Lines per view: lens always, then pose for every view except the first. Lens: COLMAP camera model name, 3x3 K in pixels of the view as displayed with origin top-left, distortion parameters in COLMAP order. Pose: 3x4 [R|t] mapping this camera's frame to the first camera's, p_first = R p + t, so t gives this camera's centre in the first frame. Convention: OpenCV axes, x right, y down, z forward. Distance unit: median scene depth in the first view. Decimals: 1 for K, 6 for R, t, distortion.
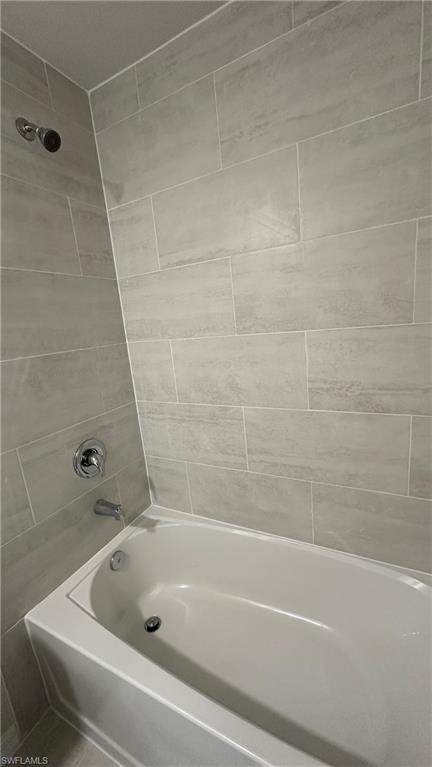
lens RADIAL K [[305.6, 0, 216.6], [0, 305.6, 383.6], [0, 0, 1]] dist [-0.005832, 0.000440]
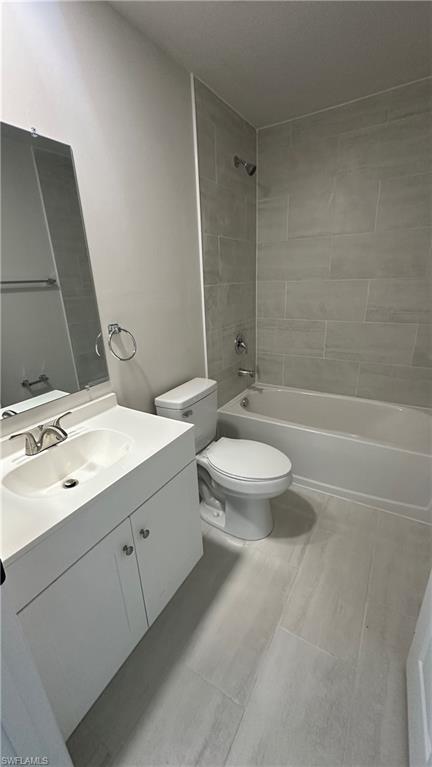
lens RADIAL K [[305.6, 0, 215.7], [0, 305.6, 384.1], [0, 0, 1]] dist [-0.005832, 0.000440]
pose [[0.996632, 0.073526, -0.036326, -0.480529], [-0.068003, 0.988500, 0.135067, 0.247165], [0.045839, -0.132142, 0.990170, -0.897977]]
